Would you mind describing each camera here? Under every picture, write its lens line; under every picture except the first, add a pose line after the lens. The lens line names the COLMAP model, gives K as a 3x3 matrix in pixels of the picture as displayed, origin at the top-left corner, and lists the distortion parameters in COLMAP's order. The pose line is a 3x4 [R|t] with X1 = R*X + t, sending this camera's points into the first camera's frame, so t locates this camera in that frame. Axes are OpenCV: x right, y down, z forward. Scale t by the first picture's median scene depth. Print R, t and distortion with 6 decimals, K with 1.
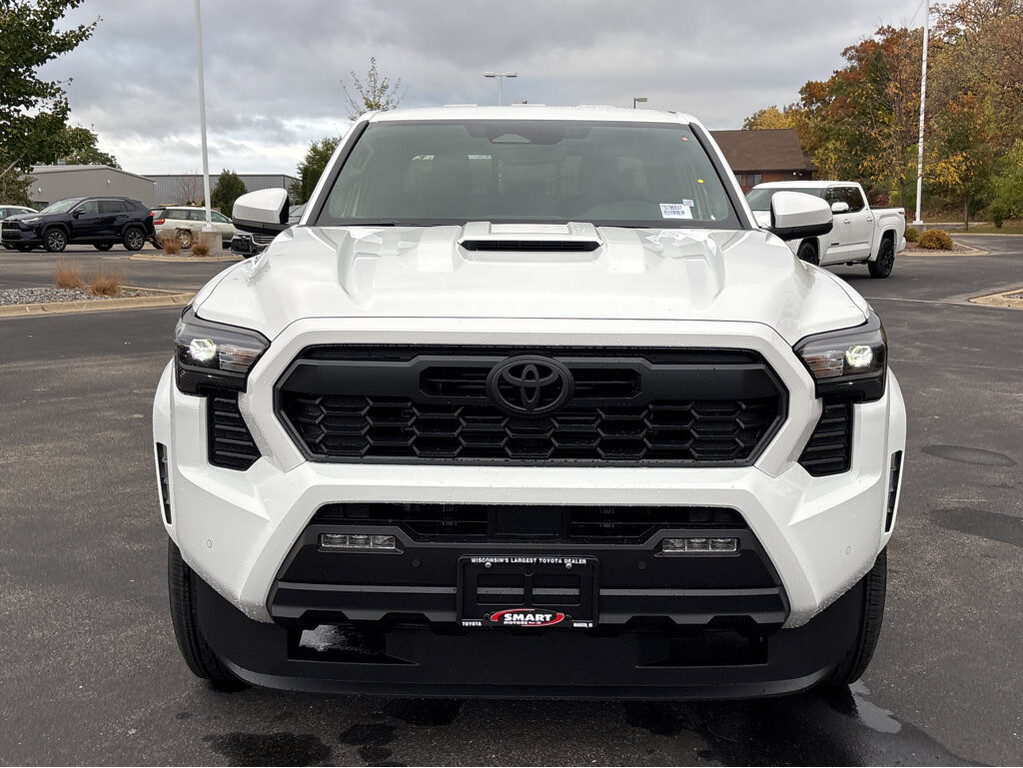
lens RADIAL K [[1155.7, 0, 505.4], [0, 1155.7, 382.1], [0, 0, 1]] dist [0.027533, 0.000000]
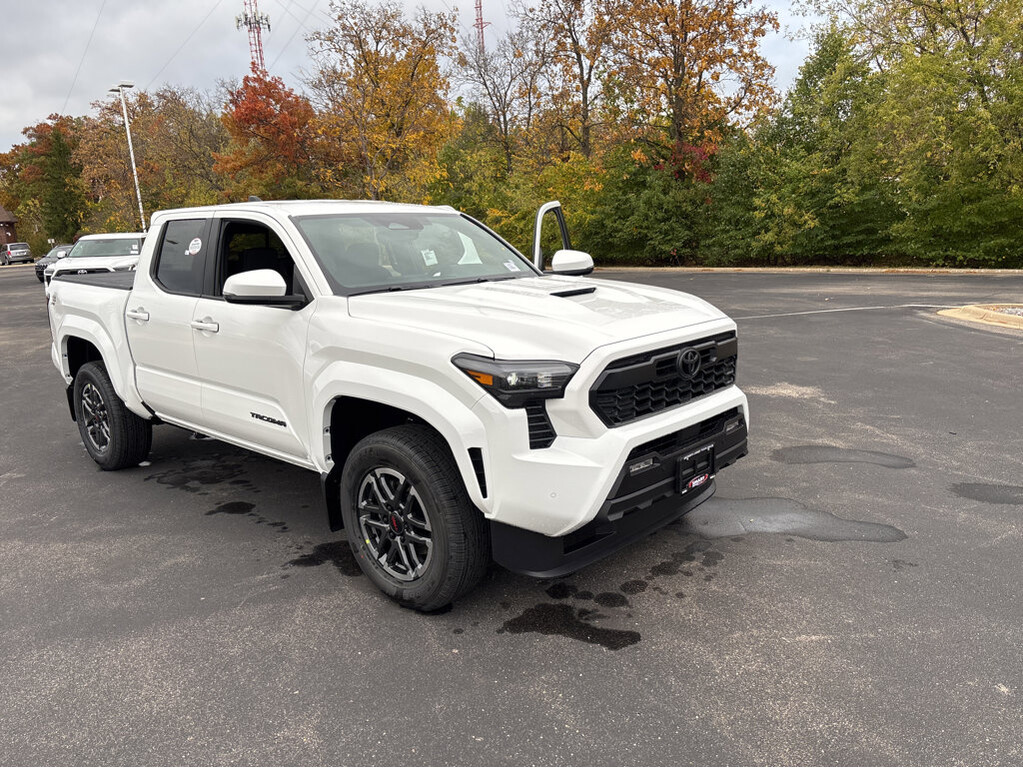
lens RADIAL K [[766.9, 0, 517.4], [0, 766.9, 385.9], [0, 0, 1]] dist [0.055524, -0.058169]
pose [[0.677119, -0.177667, 0.714104, -0.085126], [0.154587, 0.983105, 0.098013, -0.010091], [-0.719453, 0.044024, 0.693144, 0.024379]]
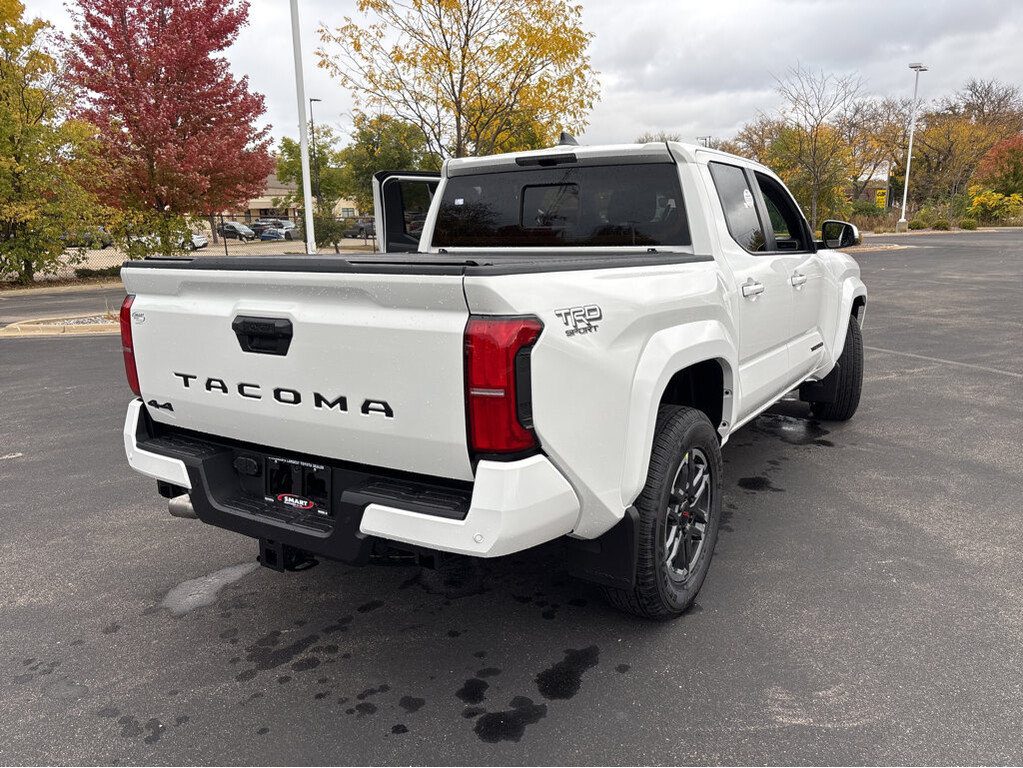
lens RADIAL K [[766.9, 0, 508.1], [0, 766.9, 387.3], [0, 0, 1]] dist [0.055524, -0.058169]
pose [[-0.840914, -0.097048, 0.532395, -0.055521], [0.098612, 0.939839, 0.327077, -0.045747], [-0.532108, 0.327544, -0.780754, 0.285641]]
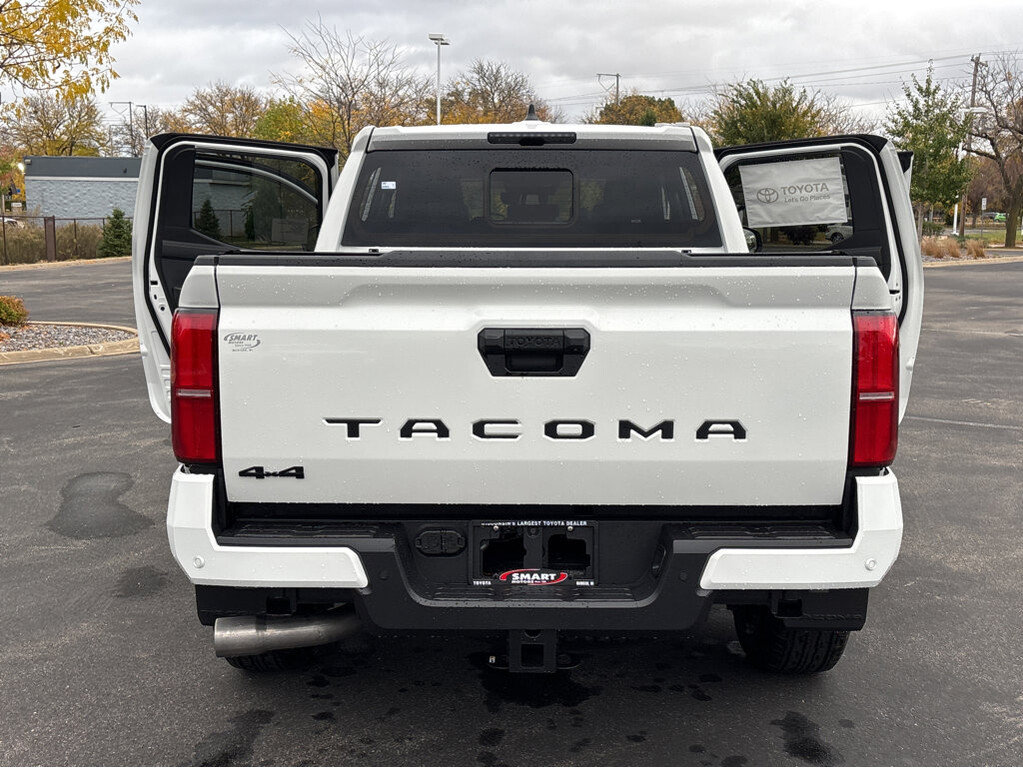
lens RADIAL K [[1155.7, 0, 513.5], [0, 1155.7, 385.3], [0, 0, 1]] dist [0.027533, 0.000000]
pose [[-0.999963, -0.005972, 0.006255, 0.003694], [-0.003972, 0.959626, 0.281250, -0.049636], [-0.007682, 0.281215, -0.959614, 0.318512]]
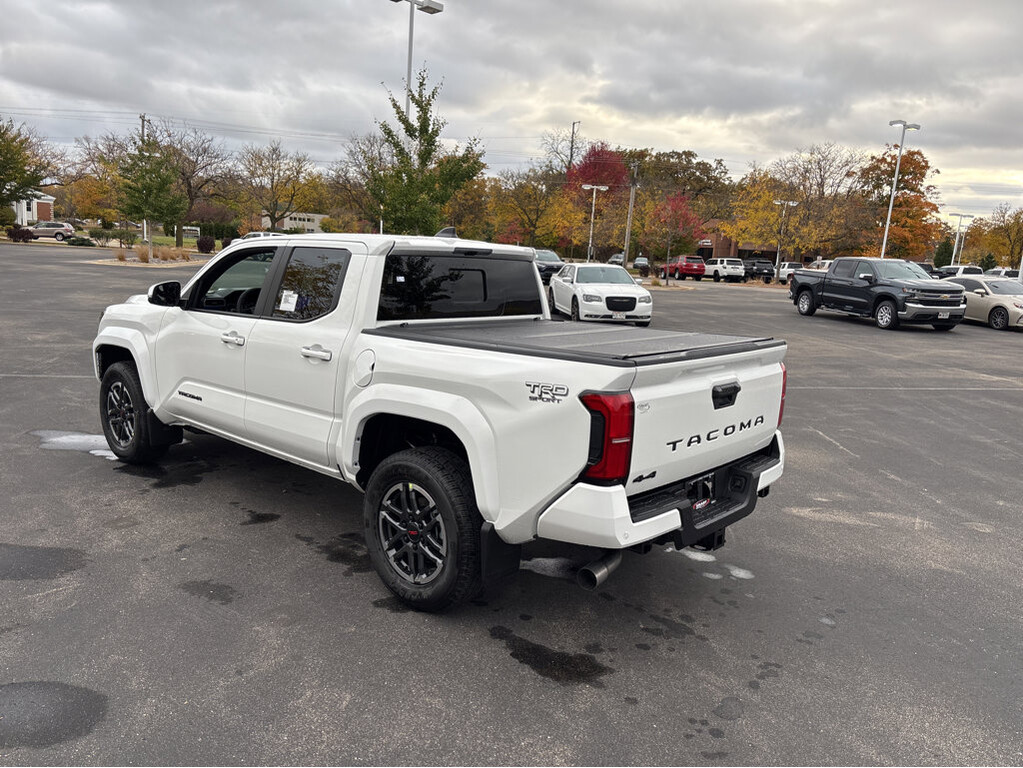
lens RADIAL K [[766.9, 0, 515.1], [0, 766.9, 404.7], [0, 0, 1]] dist [0.055524, -0.058169]
pose [[-0.663266, 0.108325, -0.740502, 0.105945], [-0.164122, 0.944328, 0.285146, -0.054628], [0.730166, 0.310660, -0.608562, 0.285660]]
